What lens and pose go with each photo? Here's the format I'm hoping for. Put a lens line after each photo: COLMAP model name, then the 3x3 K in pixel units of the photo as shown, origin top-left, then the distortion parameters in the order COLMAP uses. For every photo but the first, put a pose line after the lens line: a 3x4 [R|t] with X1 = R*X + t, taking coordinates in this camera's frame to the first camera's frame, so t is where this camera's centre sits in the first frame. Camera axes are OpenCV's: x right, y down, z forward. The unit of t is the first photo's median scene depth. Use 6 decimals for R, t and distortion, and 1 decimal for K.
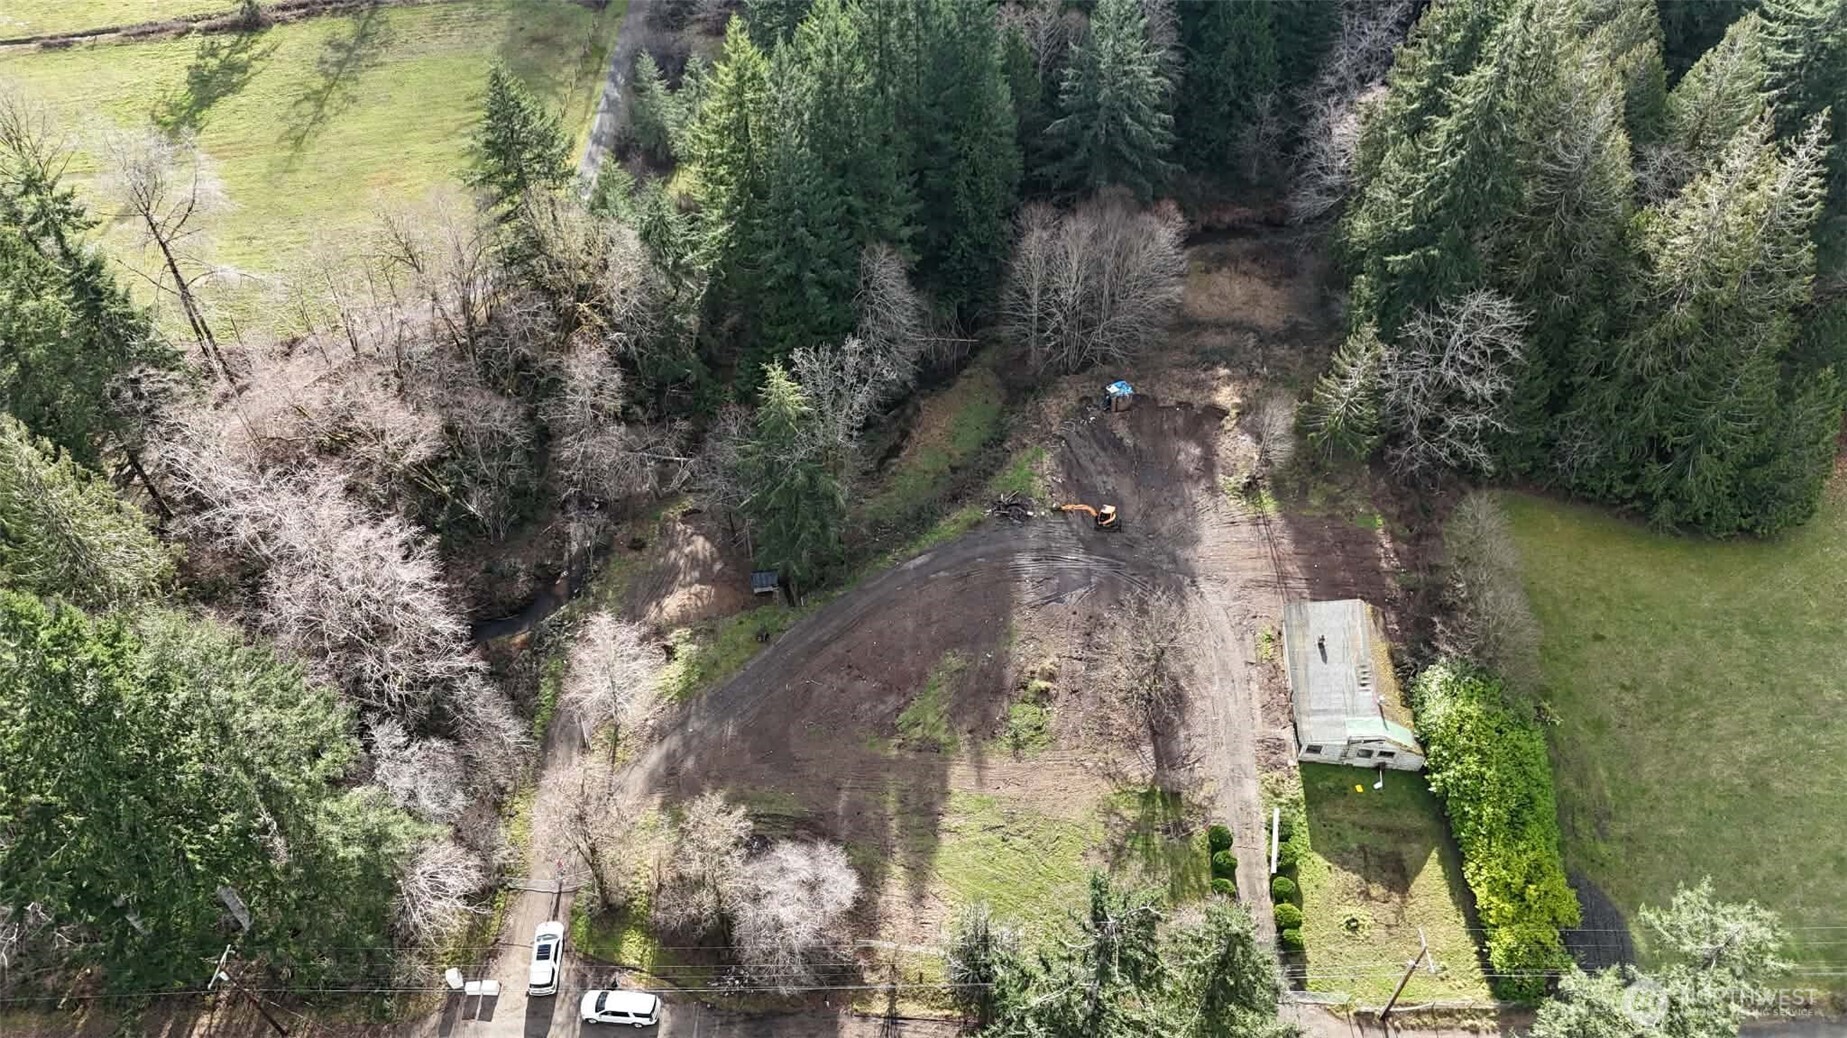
lens RADIAL K [[1343.9, 0, 923.5], [0, 1343.9, 519.0], [0, 0, 1]] dist [0.096291, -0.088877]
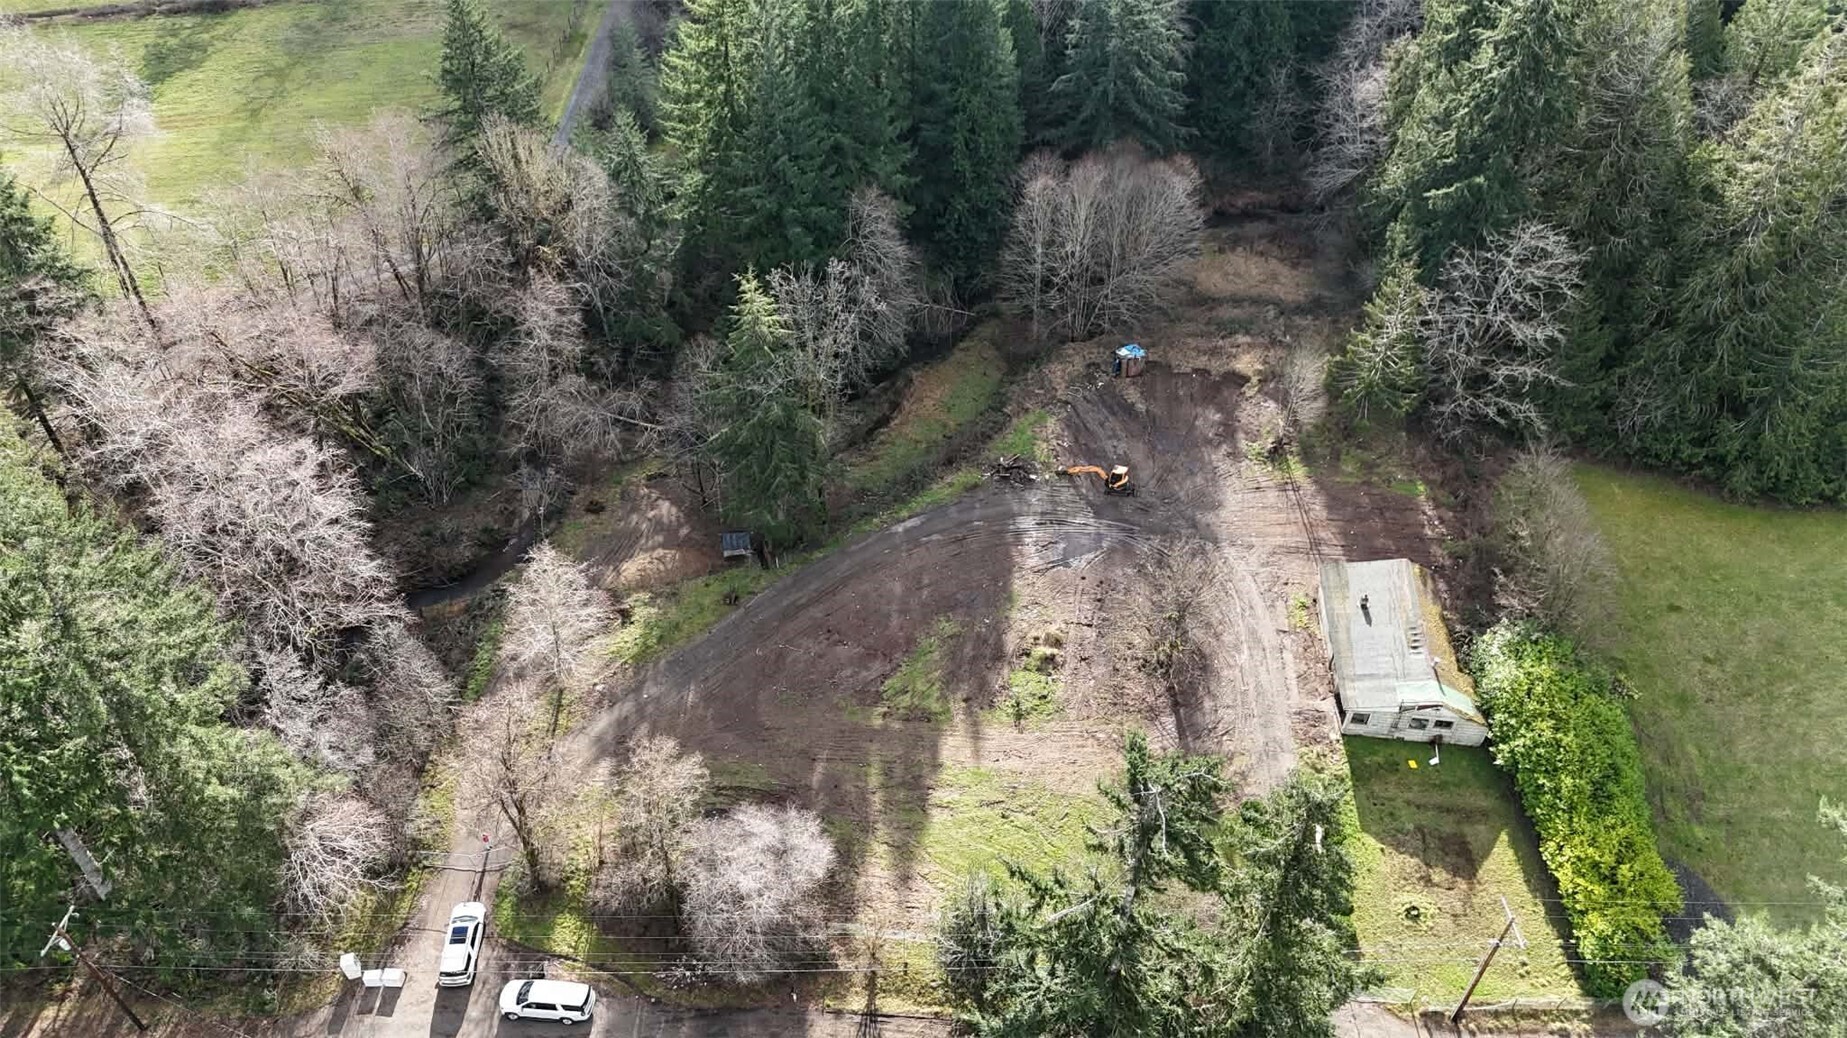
lens RADIAL K [[1343.9, 0, 923.5], [0, 1343.9, 519.0], [0, 0, 1]] dist [0.096291, -0.088877]
pose [[0.999926, 0.010490, 0.006141, 0.000841], [-0.009983, 0.996941, -0.077514, 0.107246], [-0.006935, 0.077447, 0.996972, 0.117475]]
